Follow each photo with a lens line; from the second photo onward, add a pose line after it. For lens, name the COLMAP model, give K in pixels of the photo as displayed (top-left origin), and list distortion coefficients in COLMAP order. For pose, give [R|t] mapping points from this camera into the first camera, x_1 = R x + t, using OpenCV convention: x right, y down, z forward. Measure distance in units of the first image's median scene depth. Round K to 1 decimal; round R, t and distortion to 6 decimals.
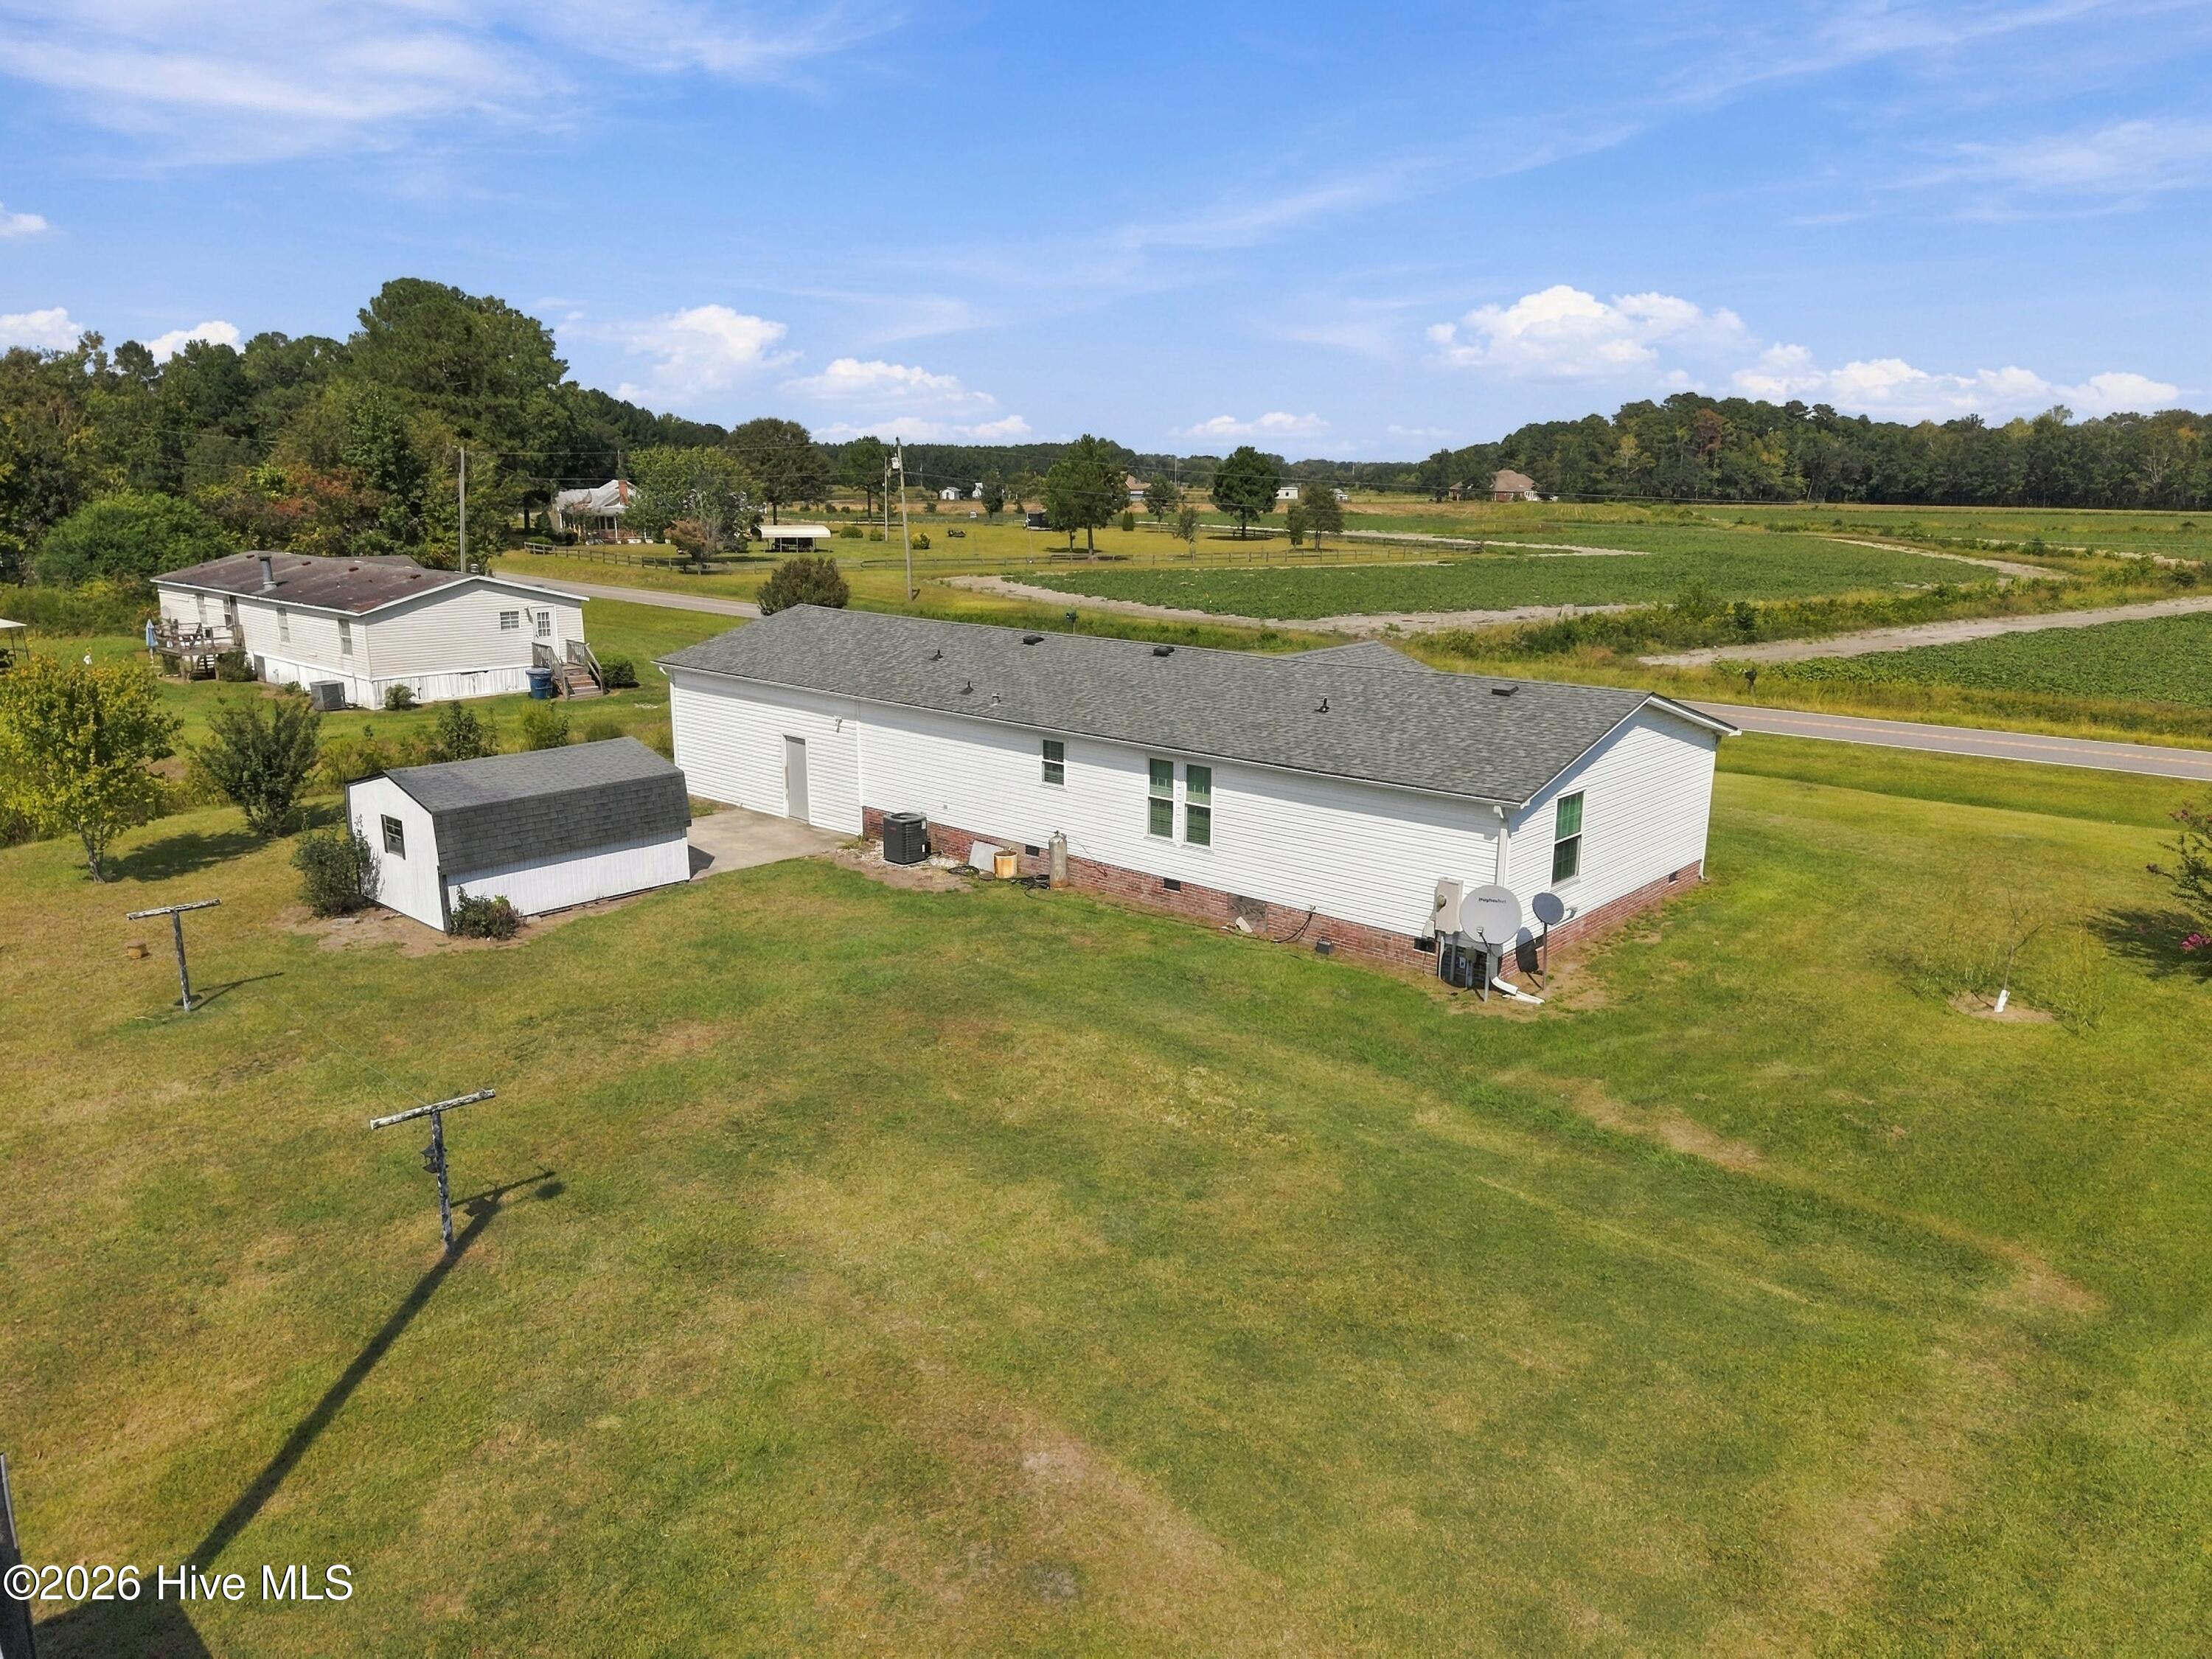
lens RADIAL K [[1476.4, 0, 1111.8], [0, 1476.4, 830.8], [0, 0, 1]] dist [0.031089, -0.028402]
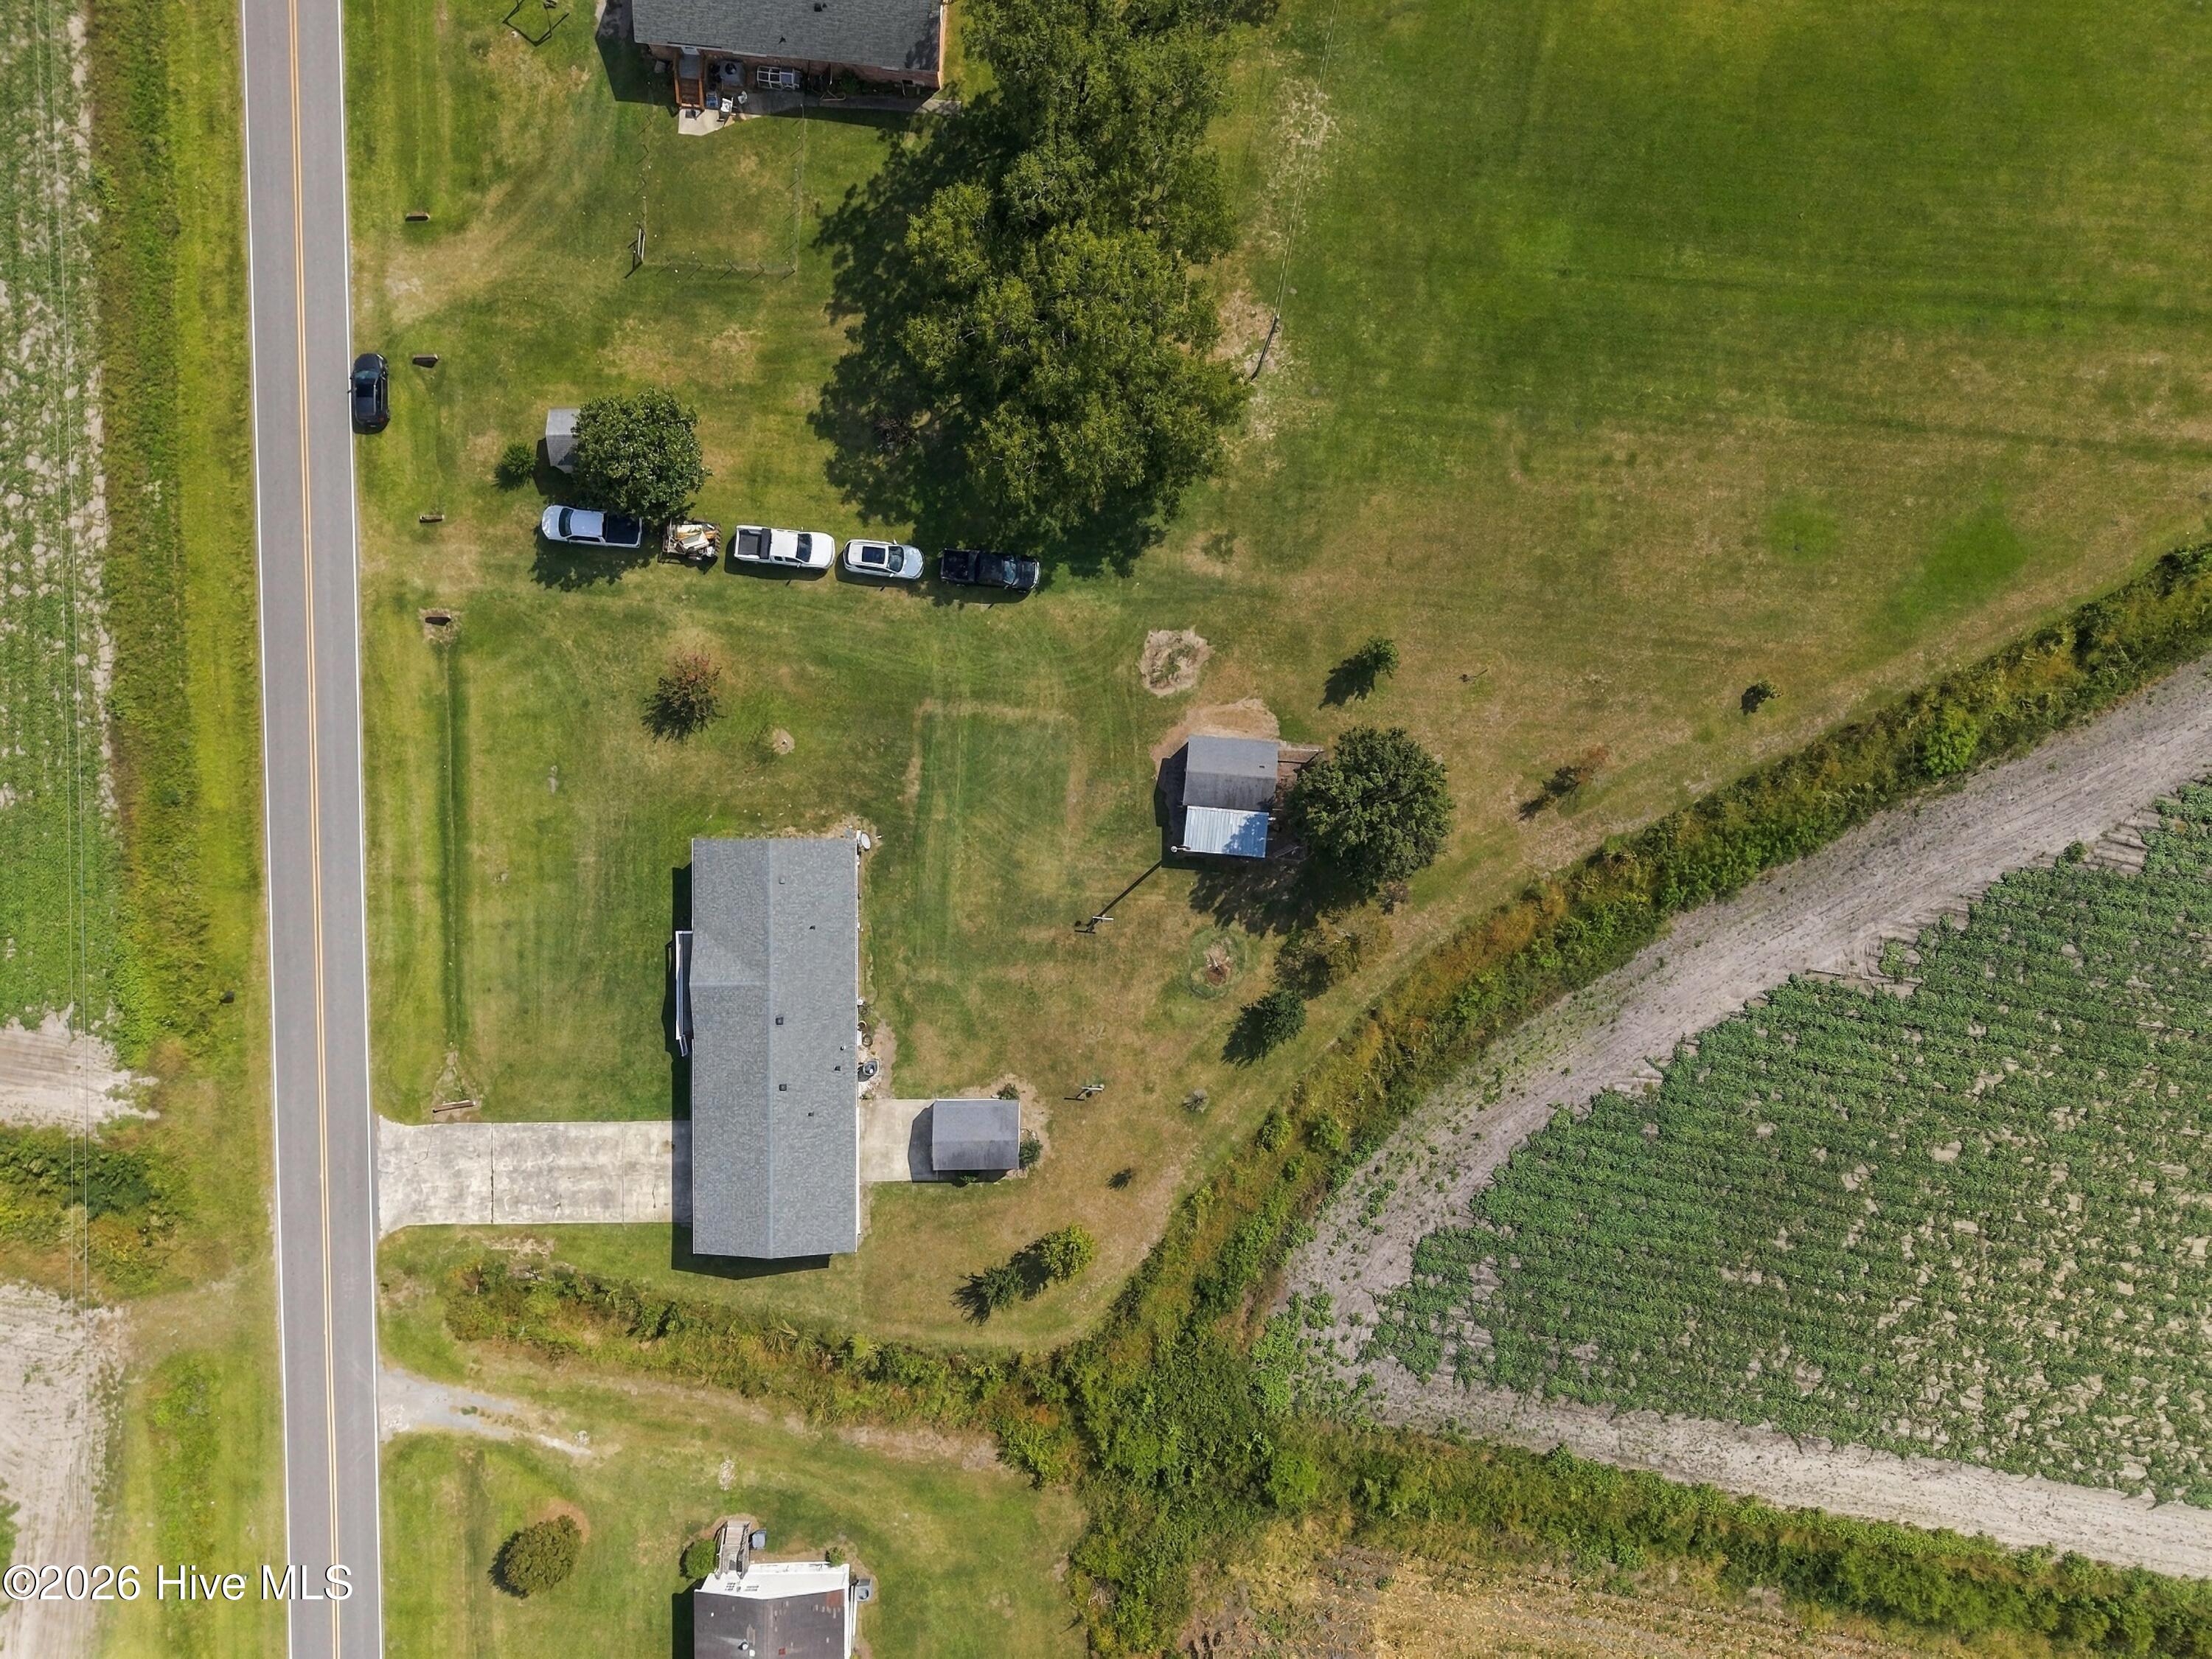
lens RADIAL K [[1476.4, 0, 1108.9], [0, 1476.4, 824.0], [0, 0, 1]] dist [0.031089, -0.028402]
pose [[-0.666365, -0.745256, -0.023478, -0.036715], [0.162202, -0.175622, 0.971003, -2.963578], [-0.727769, 0.643234, 0.237910, -0.341076]]
